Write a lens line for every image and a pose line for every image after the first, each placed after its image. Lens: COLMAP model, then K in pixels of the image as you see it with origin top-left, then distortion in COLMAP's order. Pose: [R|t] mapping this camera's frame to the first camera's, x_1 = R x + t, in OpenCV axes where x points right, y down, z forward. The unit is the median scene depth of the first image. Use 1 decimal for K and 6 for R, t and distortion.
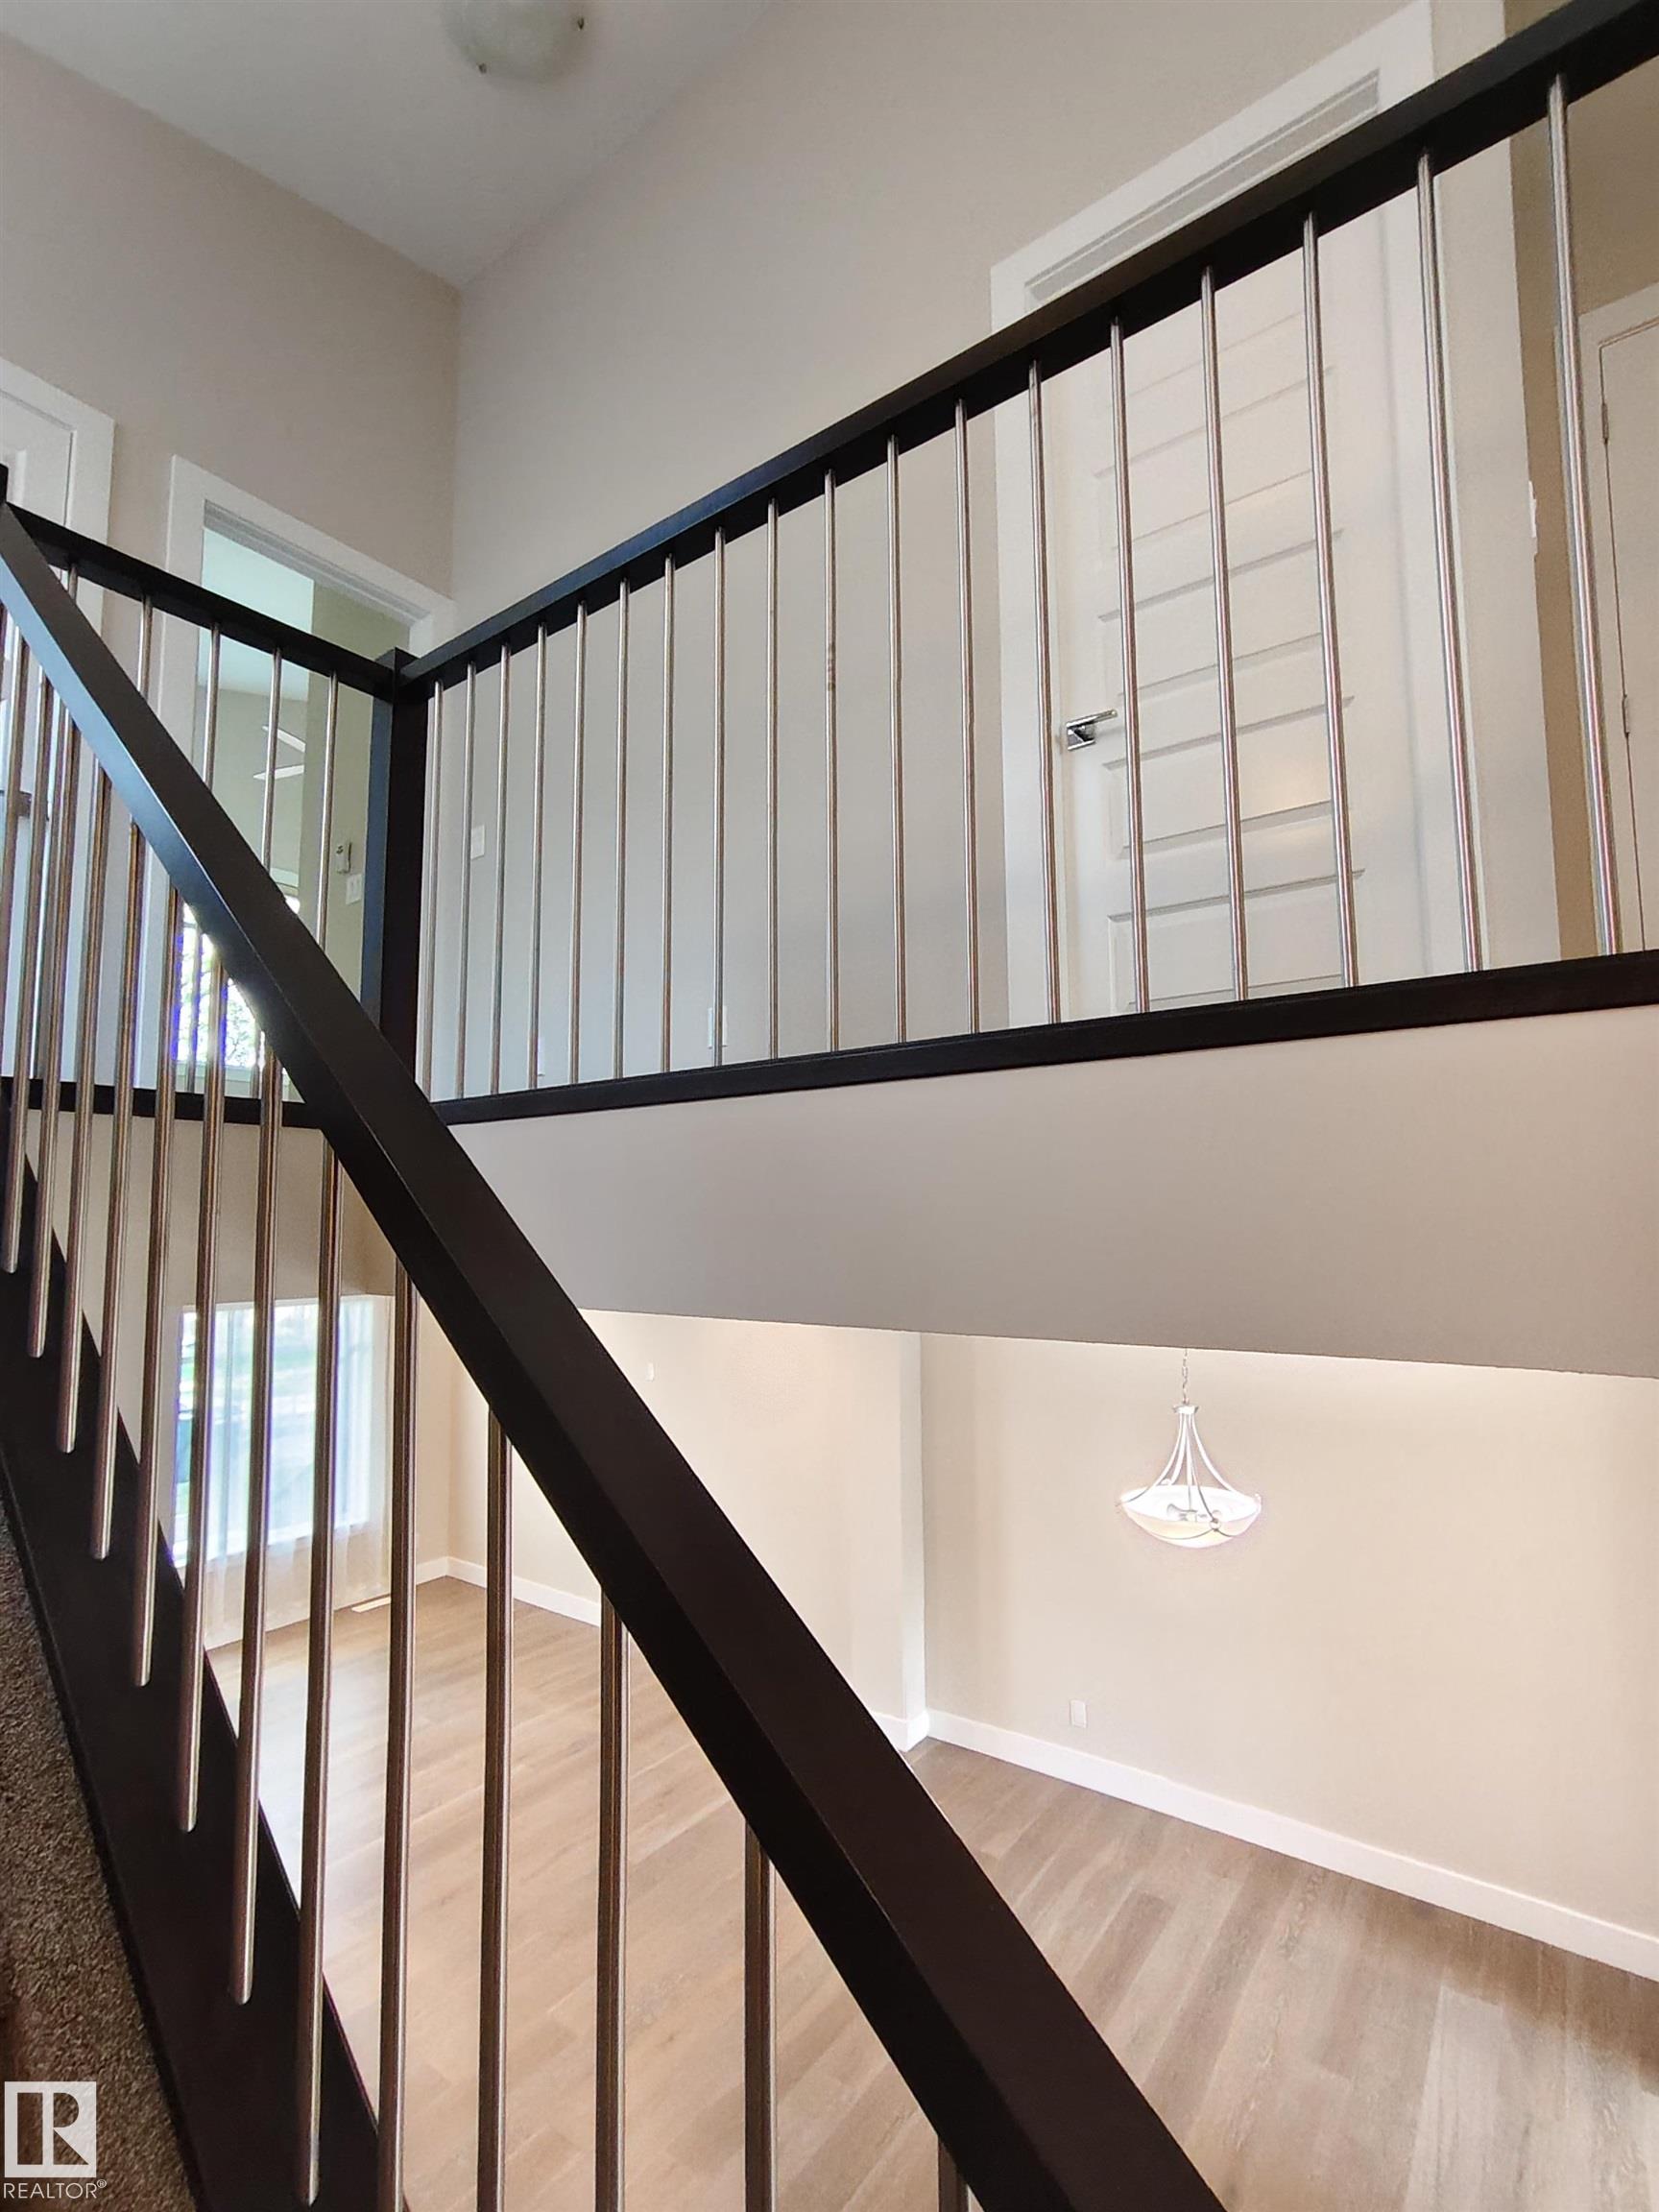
lens RADIAL K [[1027.9, 0, 835.4], [0, 1027.9, 1112.7], [0, 0, 1]] dist [-0.022119, -0.000248]
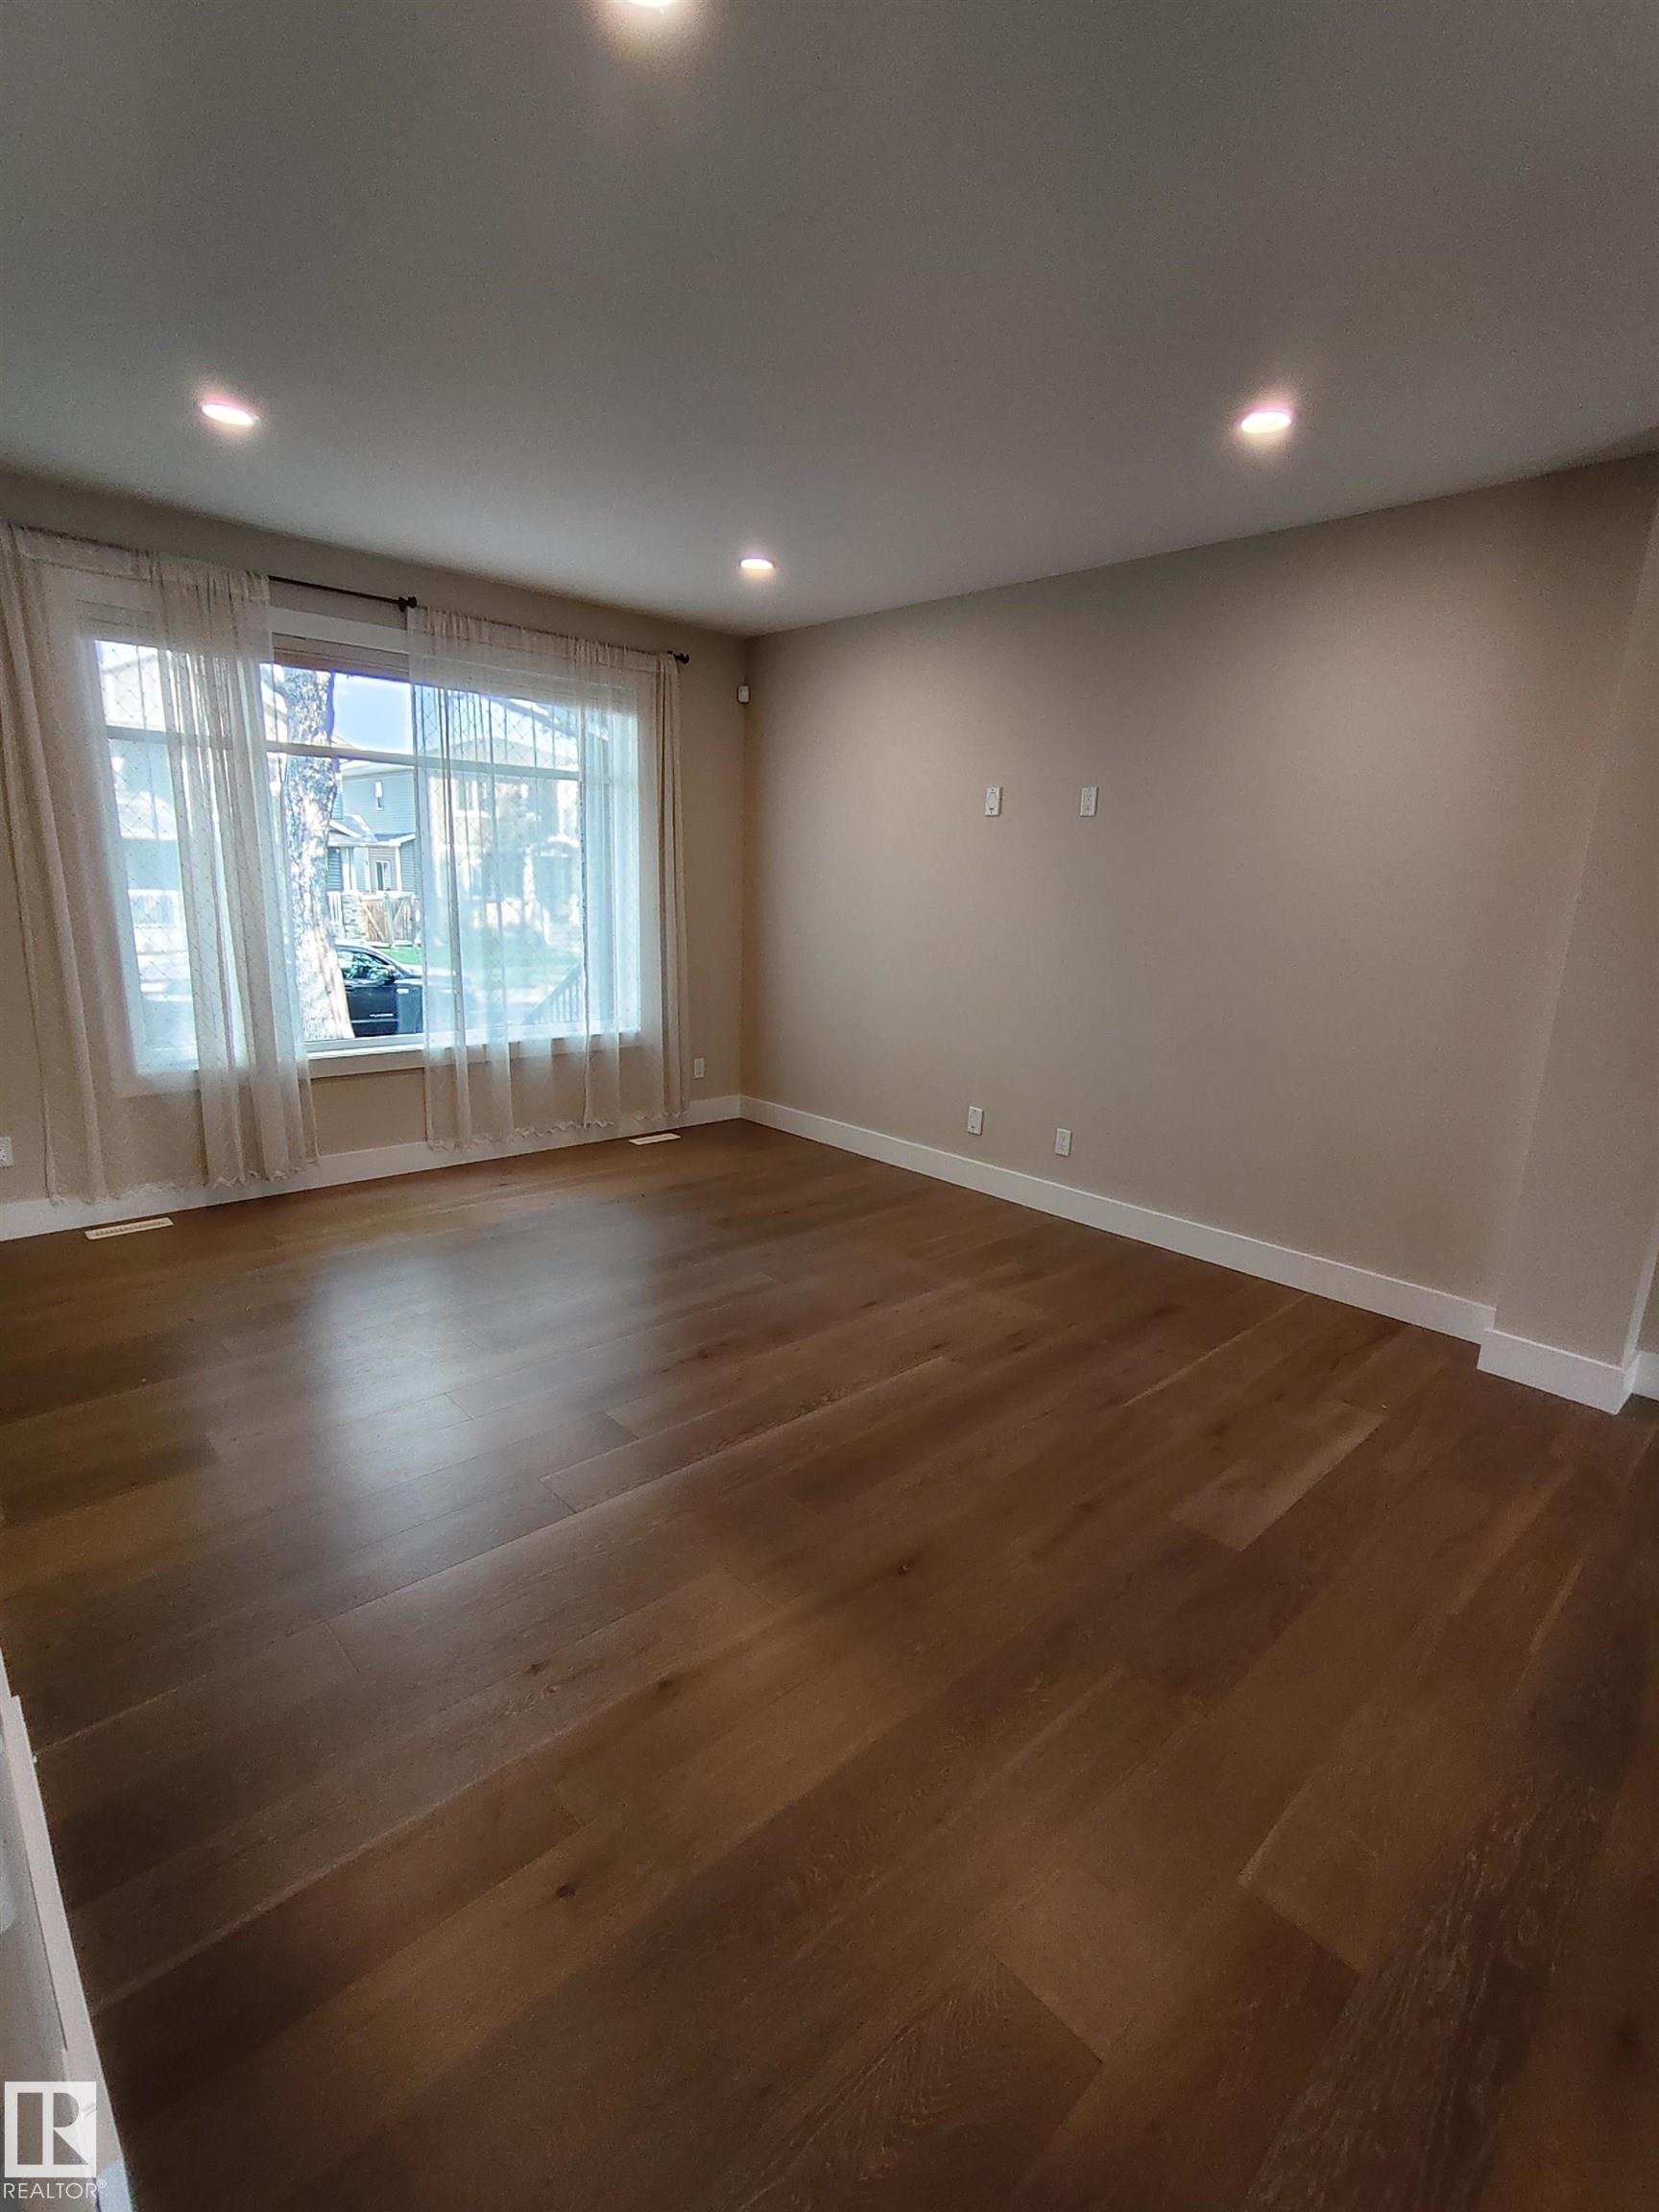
lens RADIAL K [[1027.9, 0, 825.8], [0, 1027.9, 1107.7], [0, 0, 1]] dist [-0.022119, -0.000248]
pose [[0.982615, 0.078464, -0.168261, -0.207211], [-0.021296, 0.947956, 0.317690, 0.222646], [0.184431, -0.308583, 0.933146, 0.333732]]
